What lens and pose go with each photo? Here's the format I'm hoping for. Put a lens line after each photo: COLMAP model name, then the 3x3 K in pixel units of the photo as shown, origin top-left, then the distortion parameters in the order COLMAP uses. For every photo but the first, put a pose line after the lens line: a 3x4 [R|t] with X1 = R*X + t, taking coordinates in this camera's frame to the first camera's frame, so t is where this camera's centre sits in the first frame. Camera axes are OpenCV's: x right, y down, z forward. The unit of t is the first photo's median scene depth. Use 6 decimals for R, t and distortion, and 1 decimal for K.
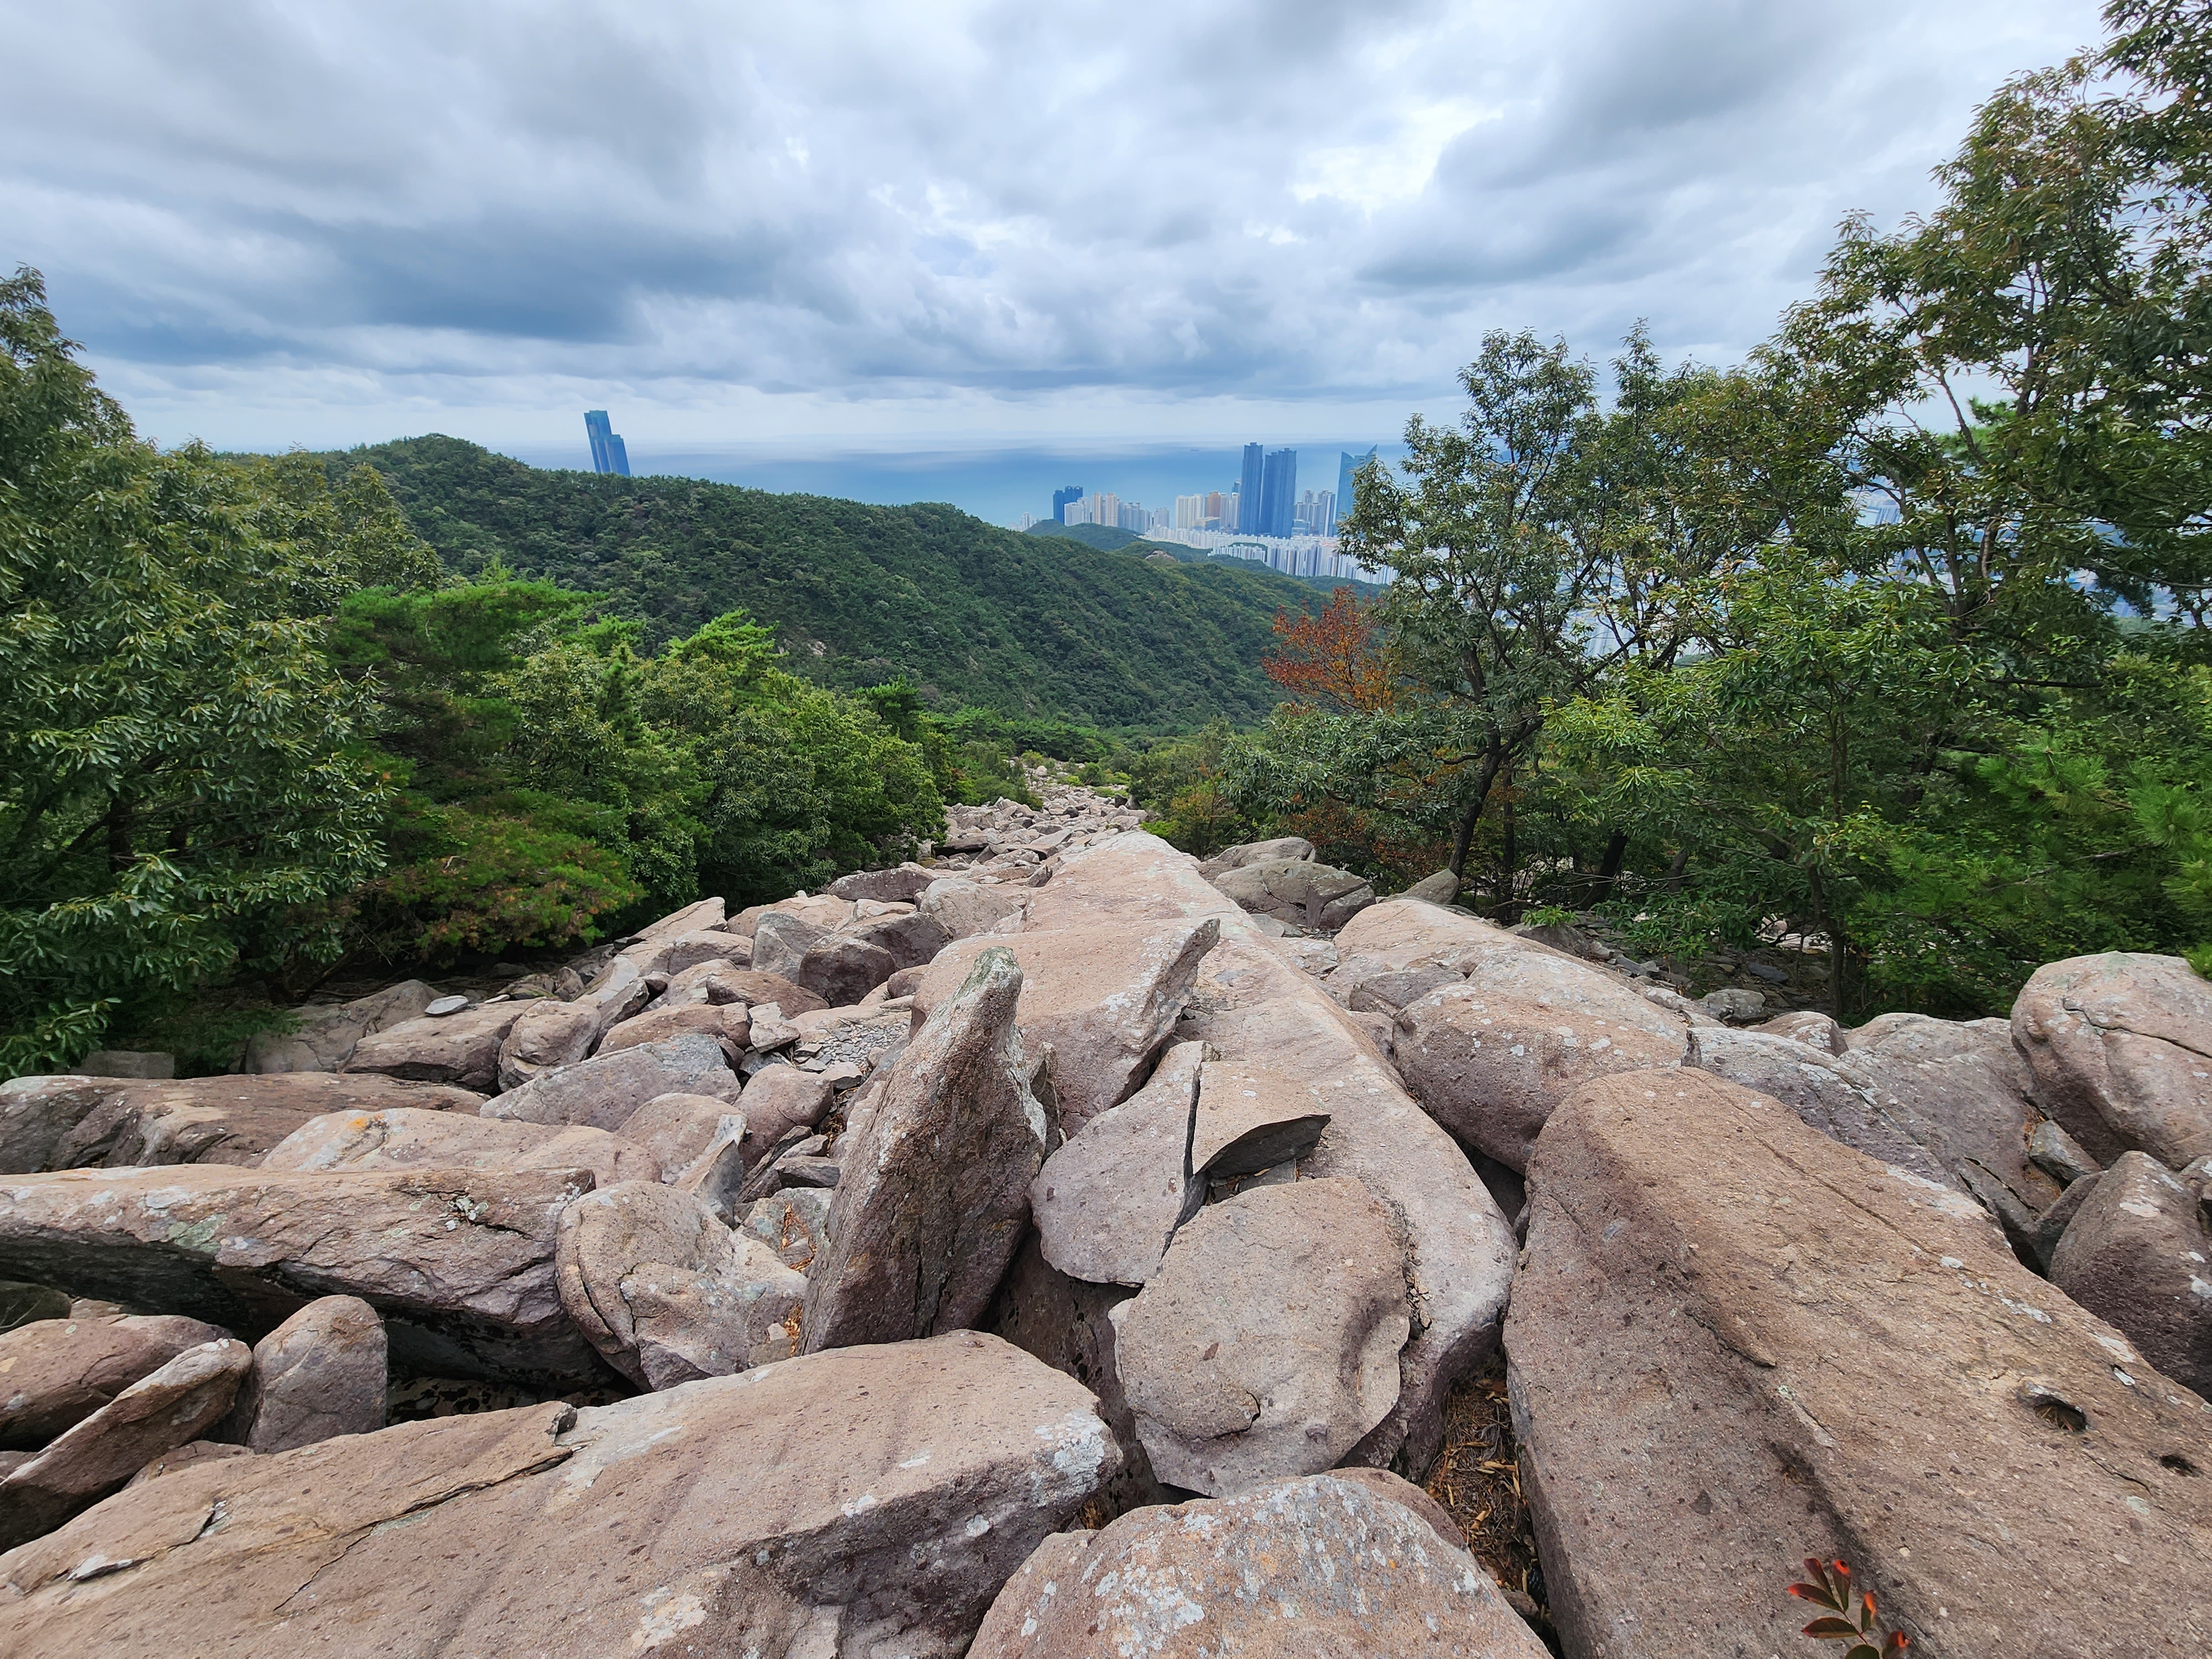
lens RADIAL K [[894.0, 0, 1106.0], [0, 894.0, 829.5], [0, 0, 1]] dist [-0.001758, 0.000301]
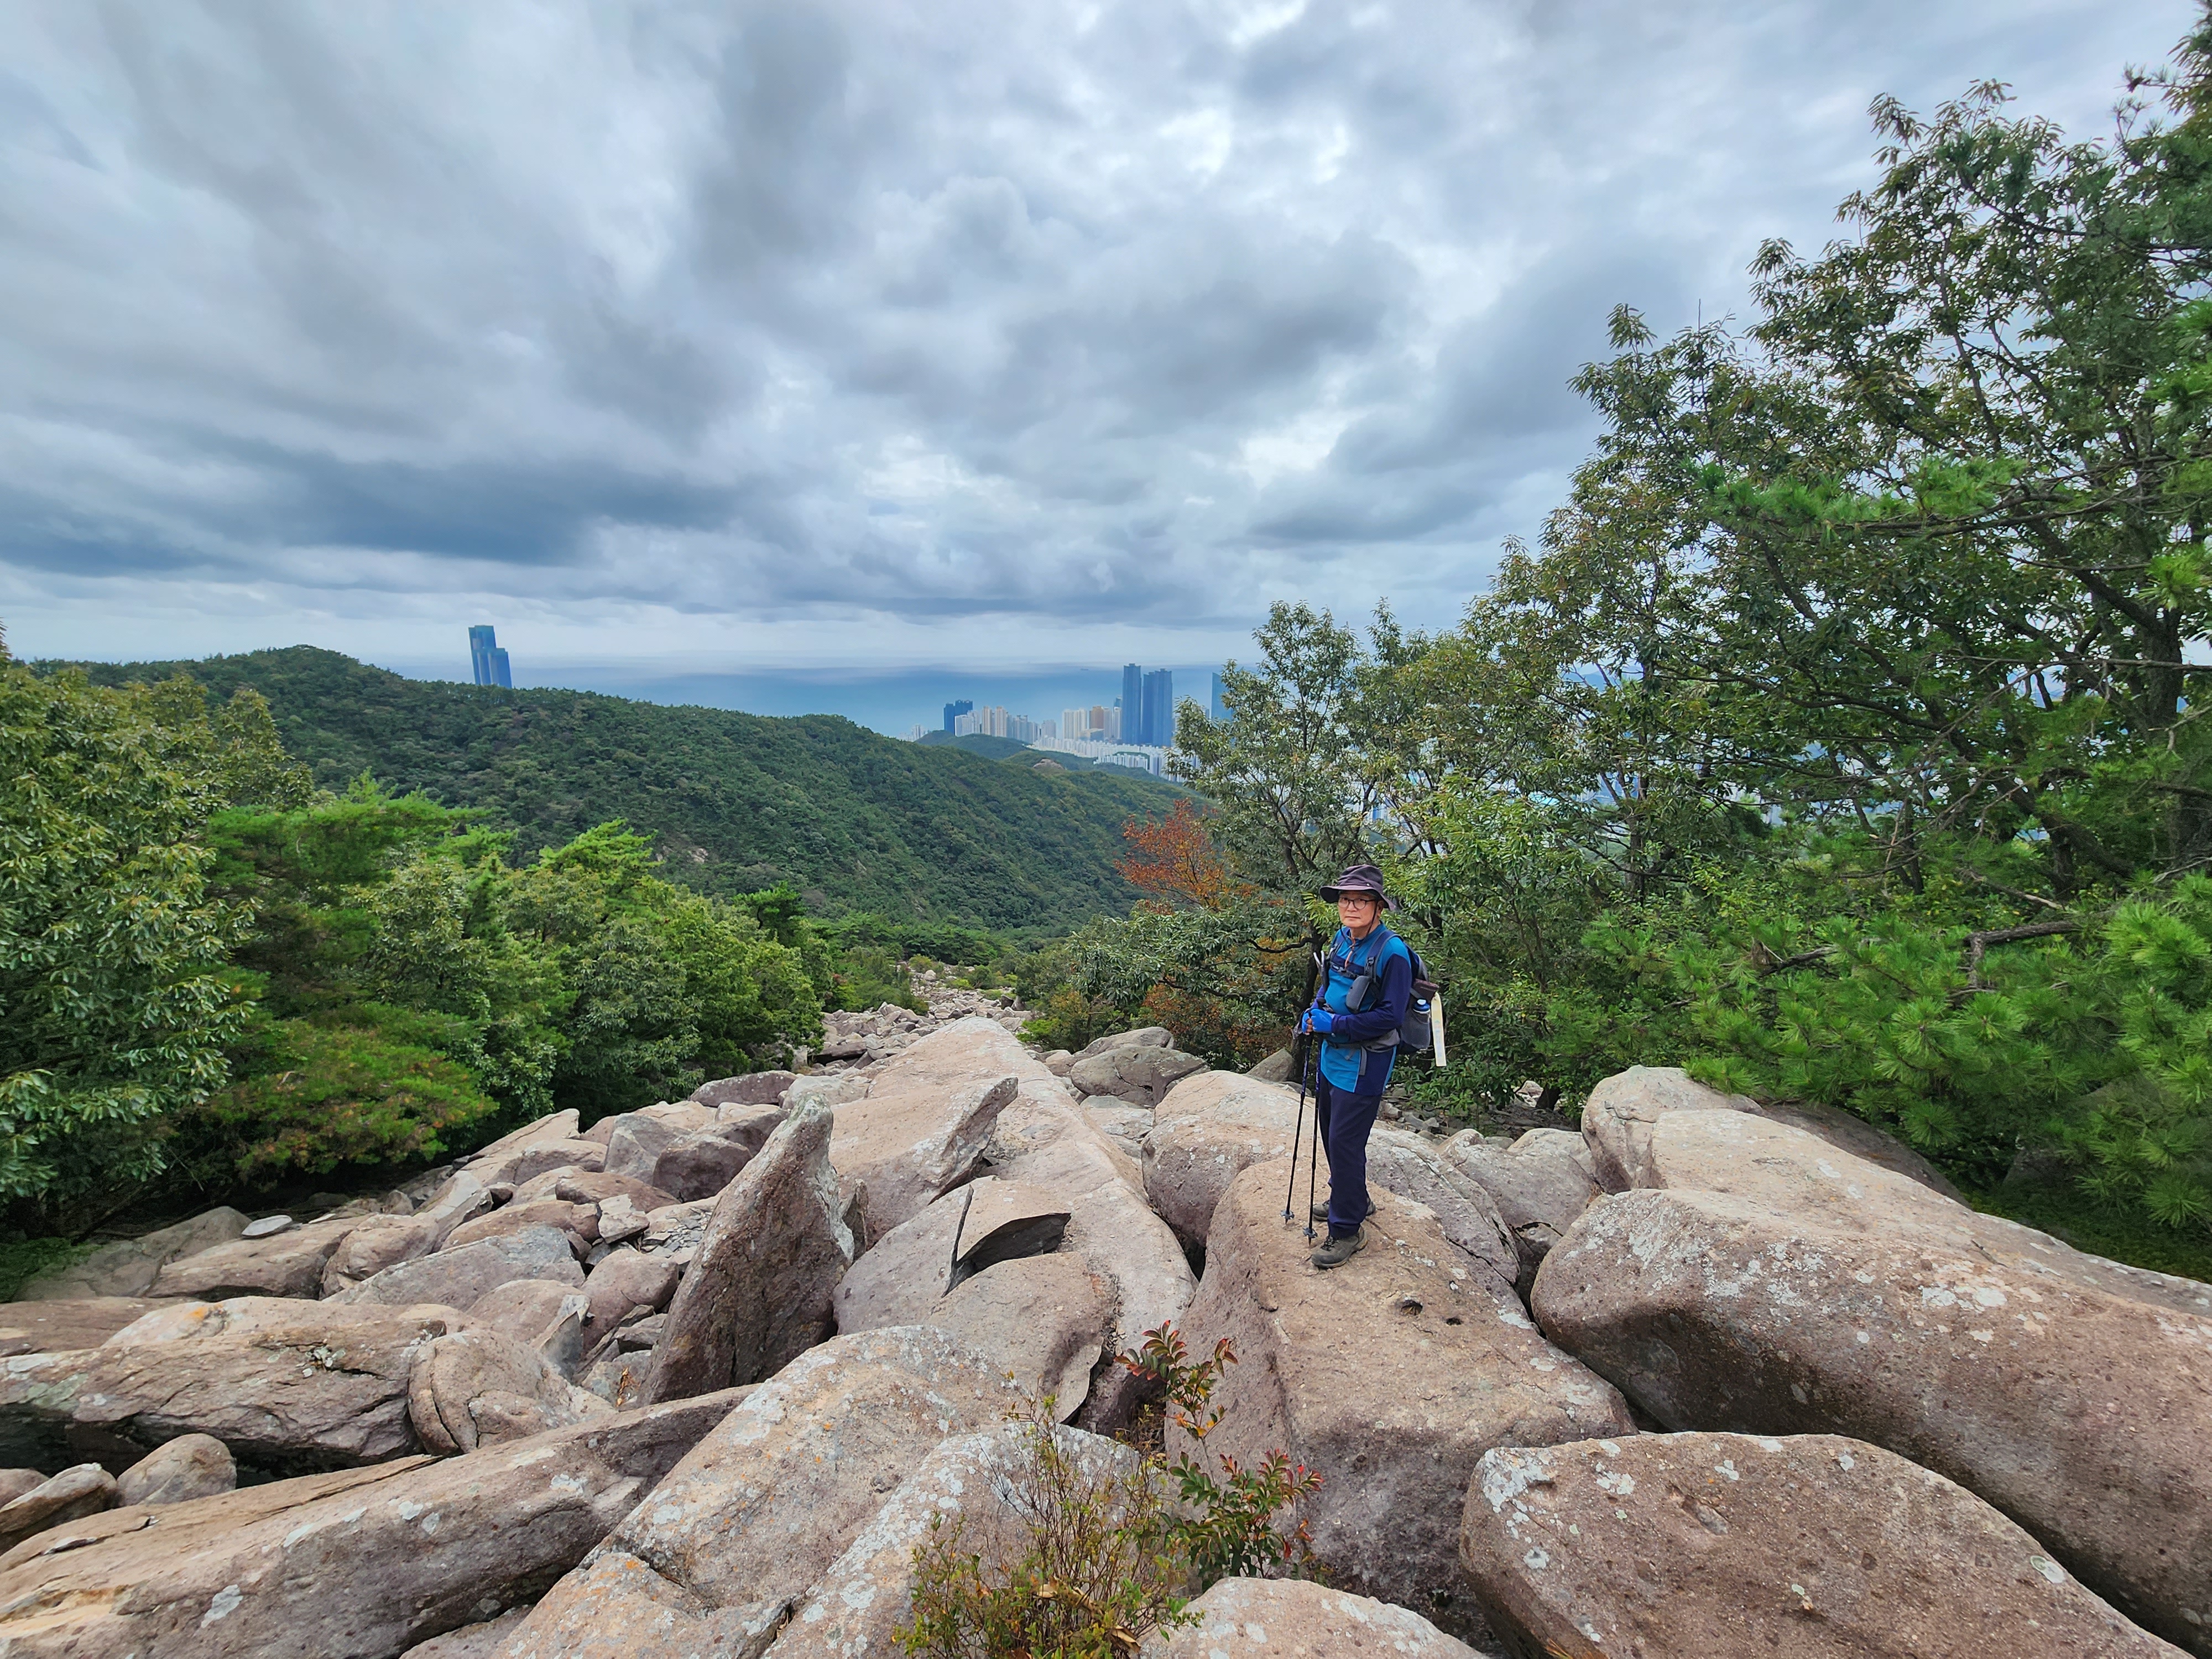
lens RADIAL K [[894.4, 0, 1106.4], [0, 894.4, 843.1], [0, 0, 1]] dist [-0.007182, 0.004807]
pose [[0.992560, -0.010099, 0.121336, 0.044656], [0.035039, 0.978088, -0.205224, 0.017923], [-0.116604, 0.207949, 0.971165, -0.113814]]
